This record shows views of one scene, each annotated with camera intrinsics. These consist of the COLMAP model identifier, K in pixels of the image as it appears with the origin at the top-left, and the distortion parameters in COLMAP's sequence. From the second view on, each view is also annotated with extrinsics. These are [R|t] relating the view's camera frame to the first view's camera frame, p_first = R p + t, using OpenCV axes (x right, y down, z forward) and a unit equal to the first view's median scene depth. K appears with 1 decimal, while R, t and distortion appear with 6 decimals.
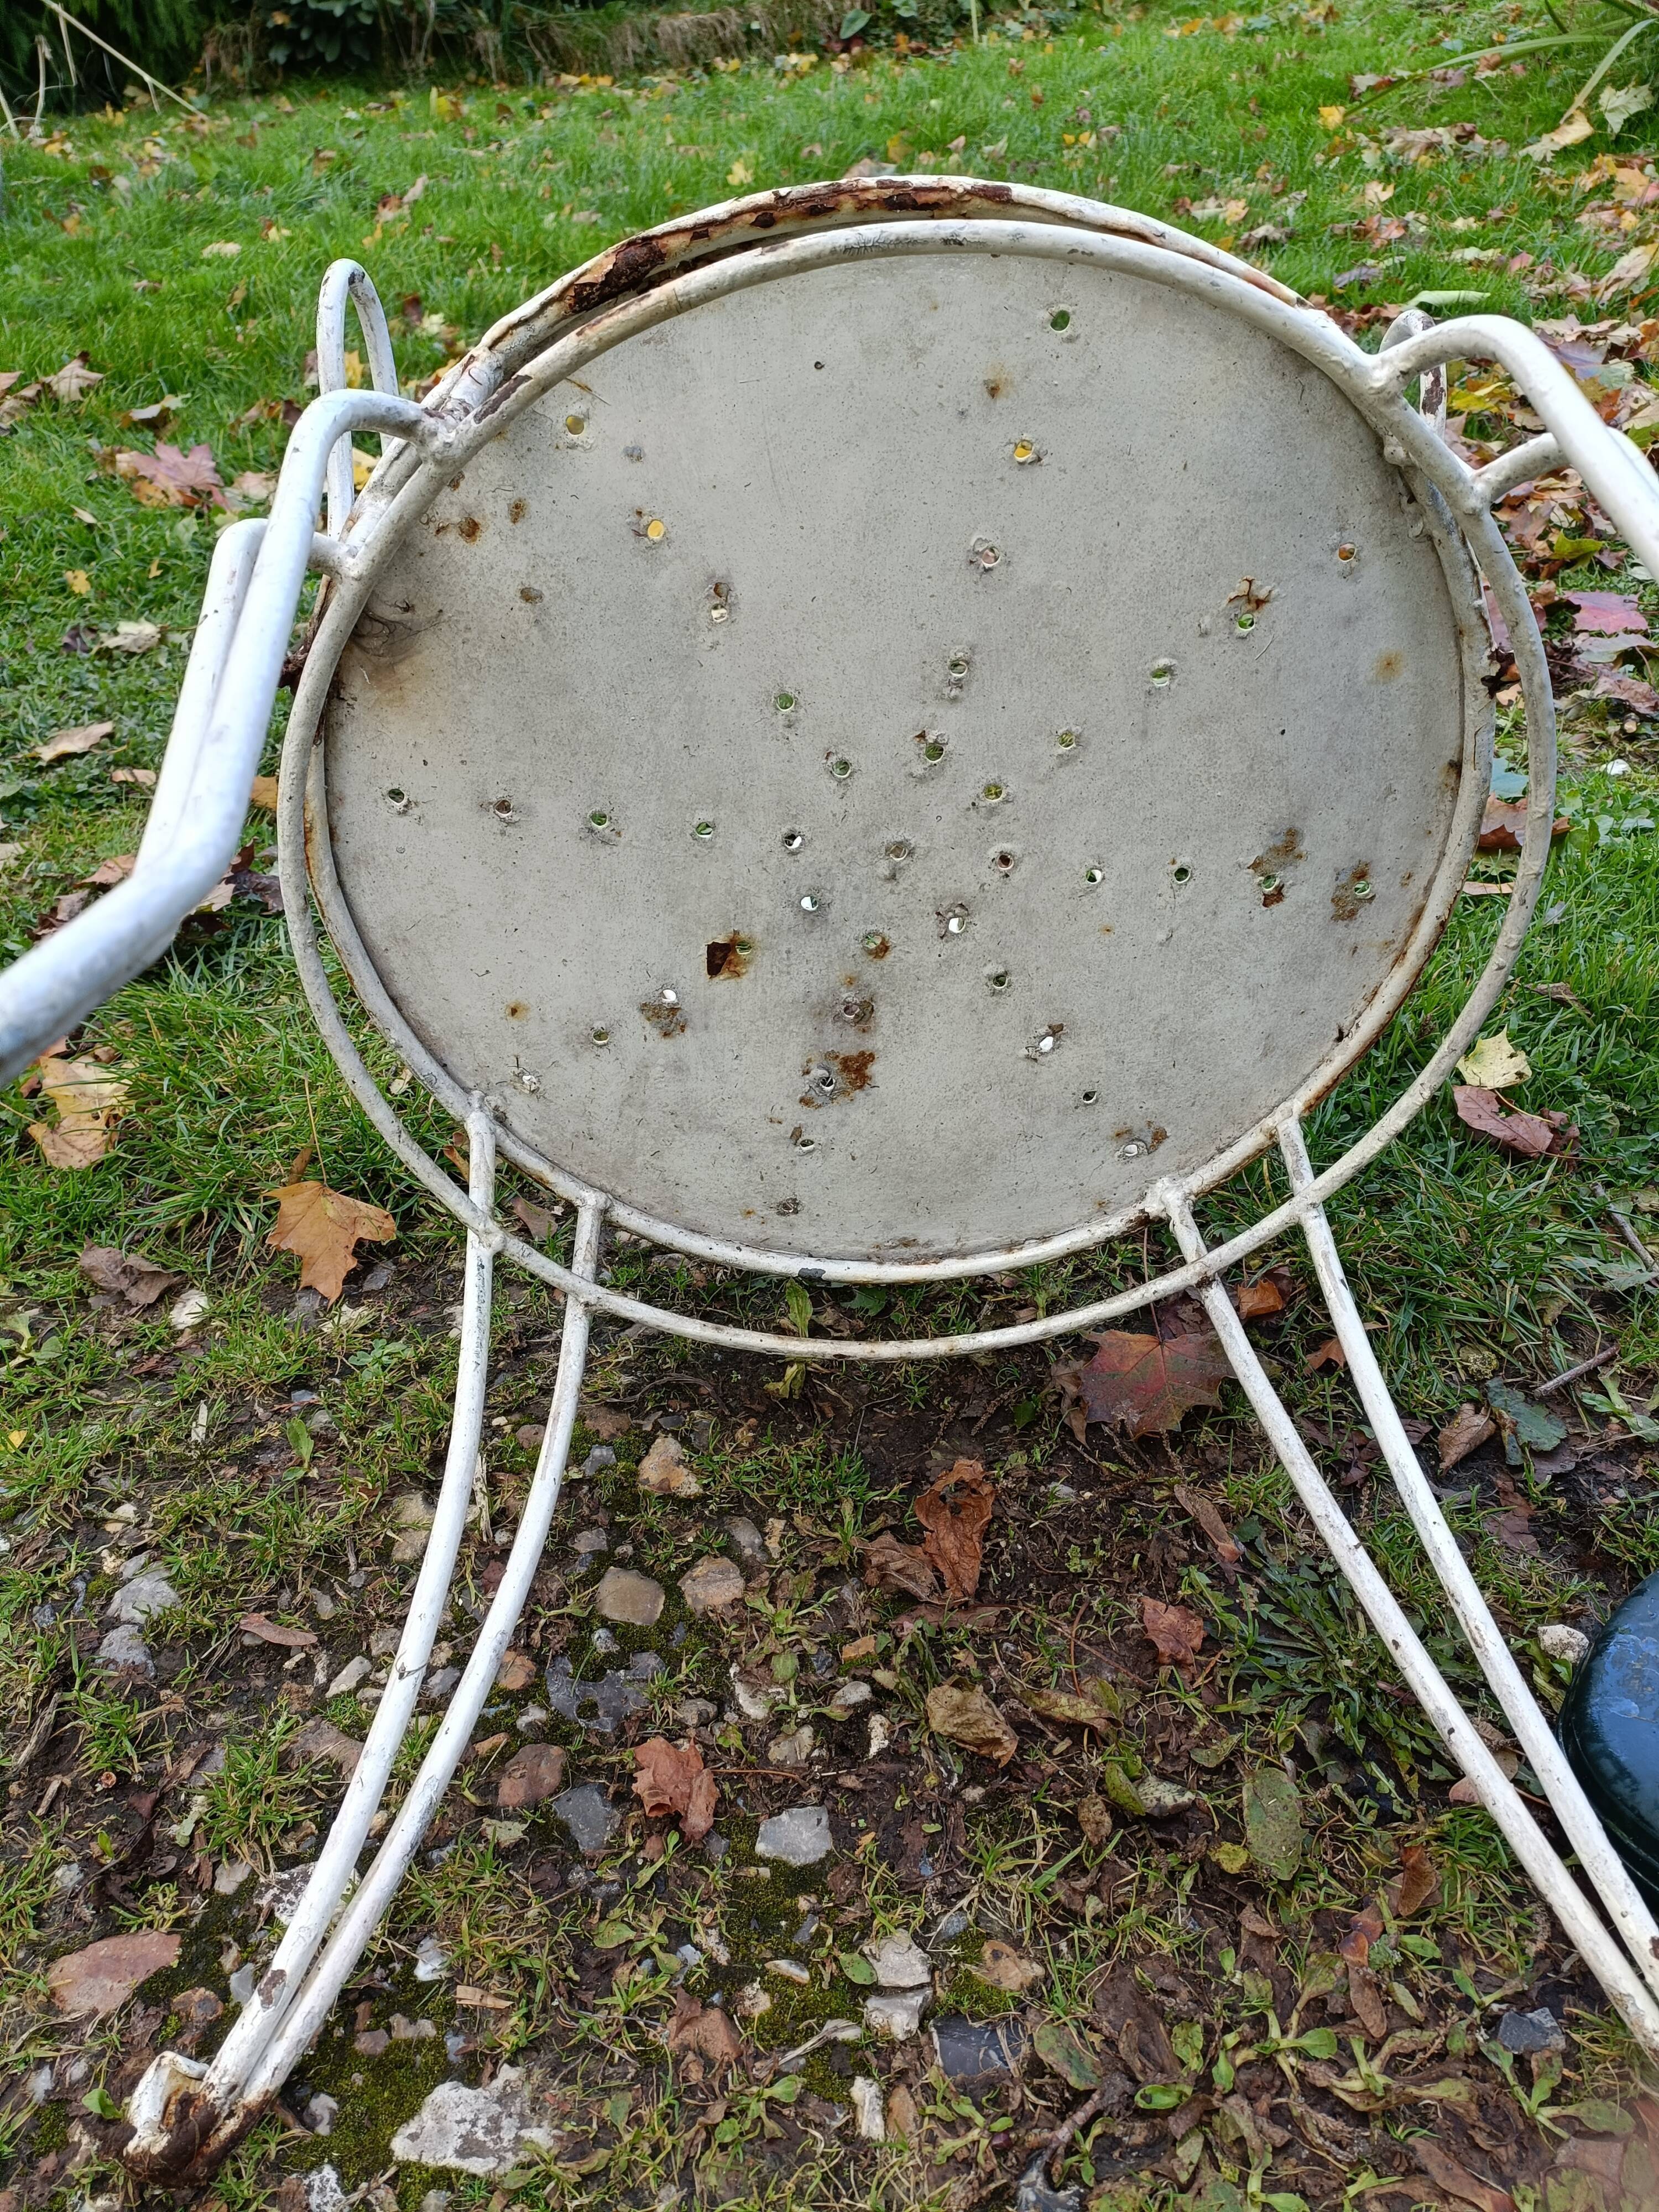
lens RADIAL K [[1628.0, 0, 833.5], [0, 1628.0, 1103.8], [0, 0, 1]] dist [0.058206, -0.058152]
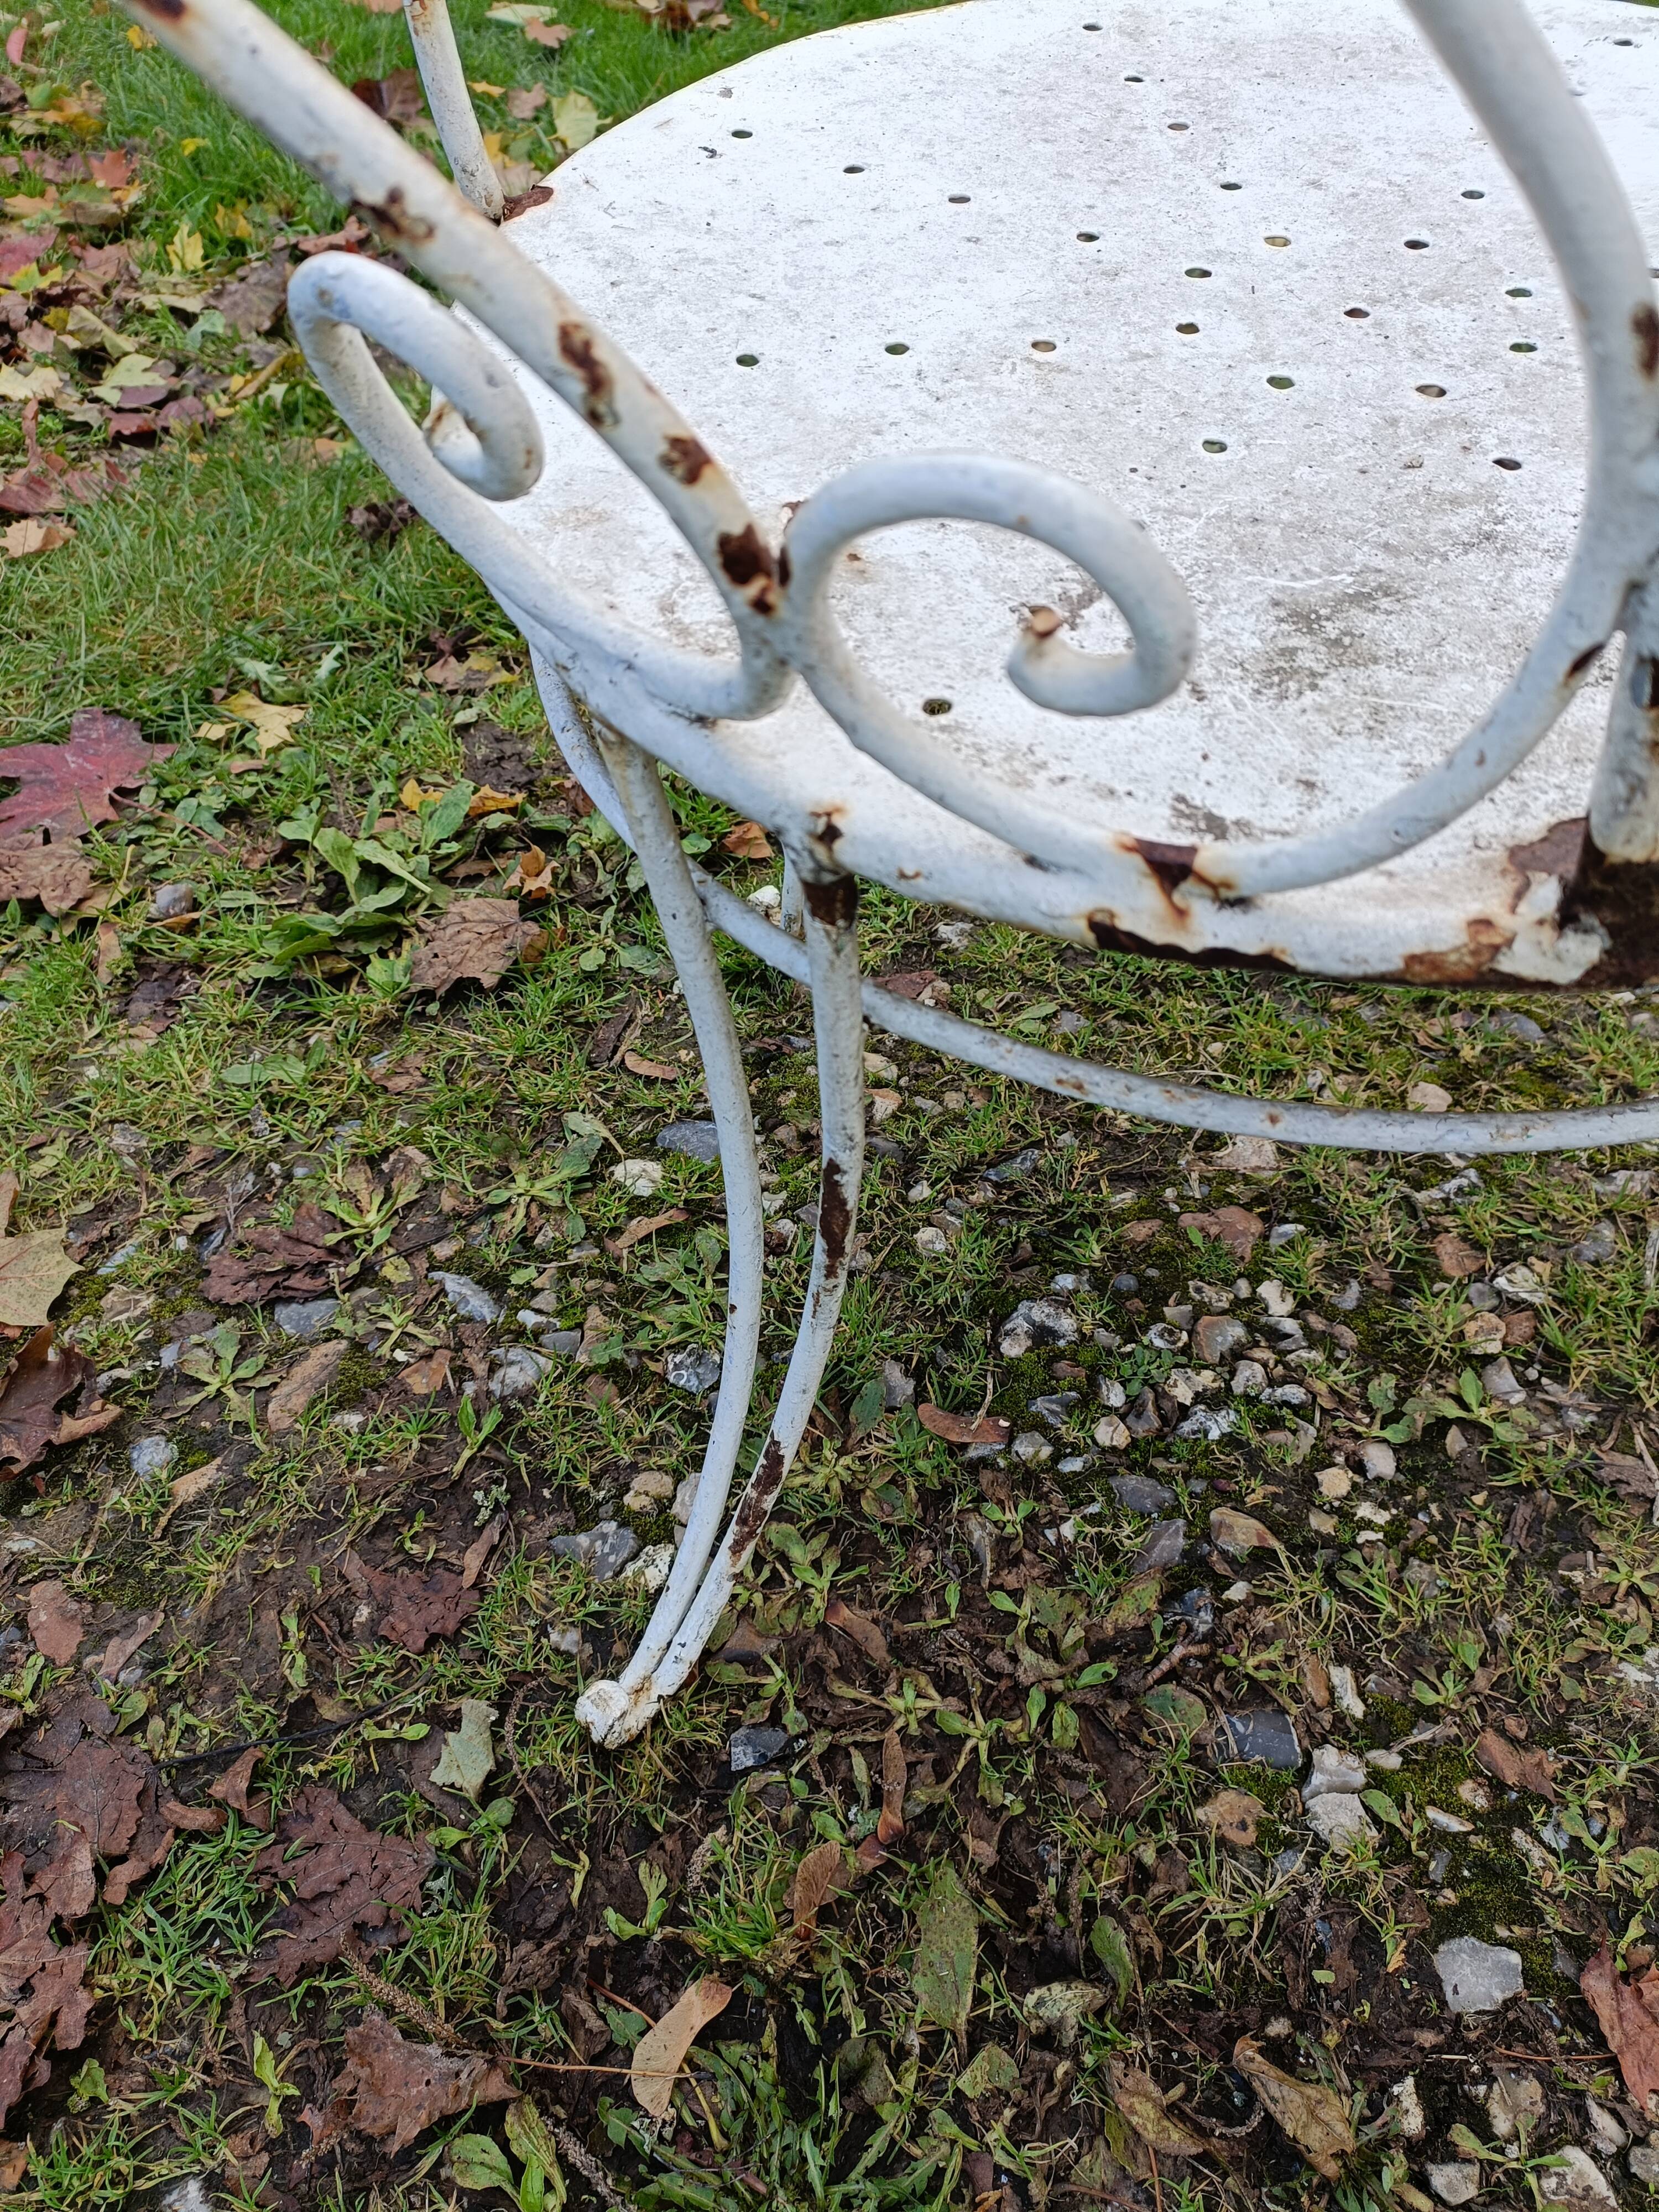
lens RADIAL K [[1622.2, 0, 826.0], [0, 1622.2, 1102.9], [0, 0, 1]] dist [0.055952, -0.061026]
pose [[-0.995054, 0.039311, 0.091222, 0.198442], [0.096776, 0.176673, 0.979500, -0.470986], [0.022389, 0.983484, -0.179604, 0.597588]]
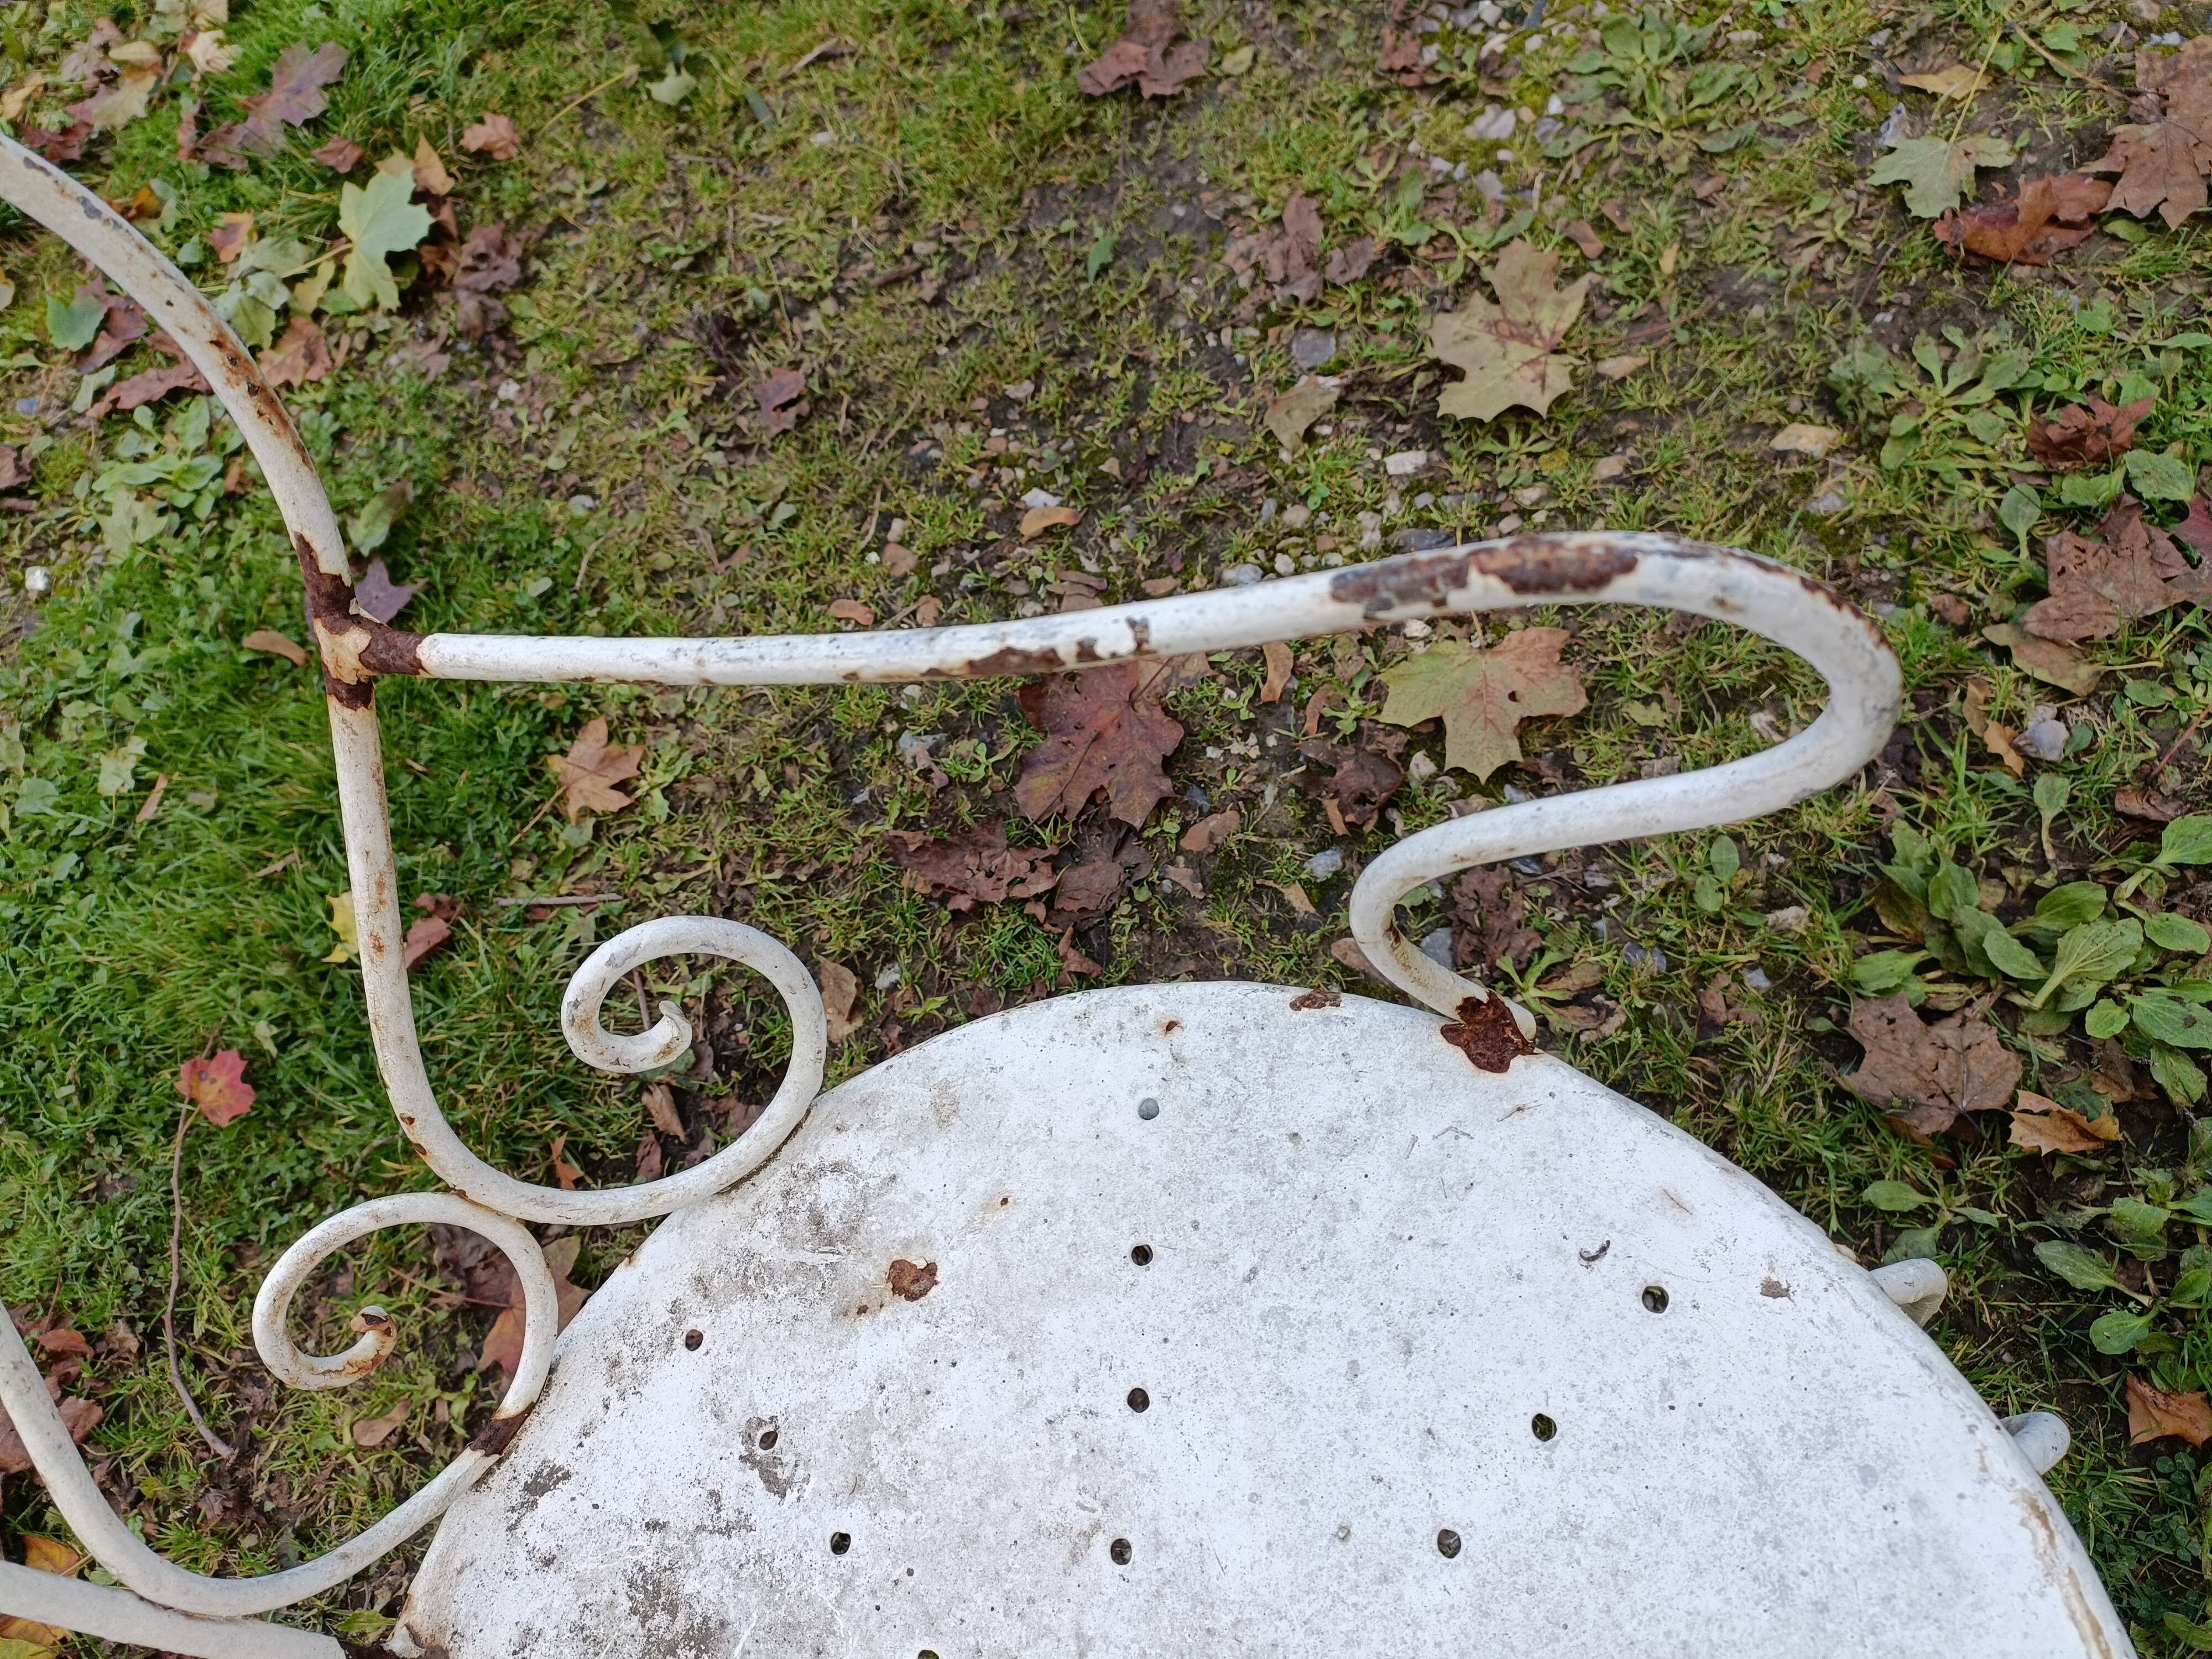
lens RADIAL K [[1629.4, 0, 1101.2], [0, 1629.4, 835.1], [0, 0, 1]] dist [0.068420, -0.085646]
pose [[0.213272, -0.900721, 0.378439, 0.169670], [0.750593, 0.399013, 0.526687, -0.364888], [-0.625401, 0.171726, 0.761173, -0.324472]]
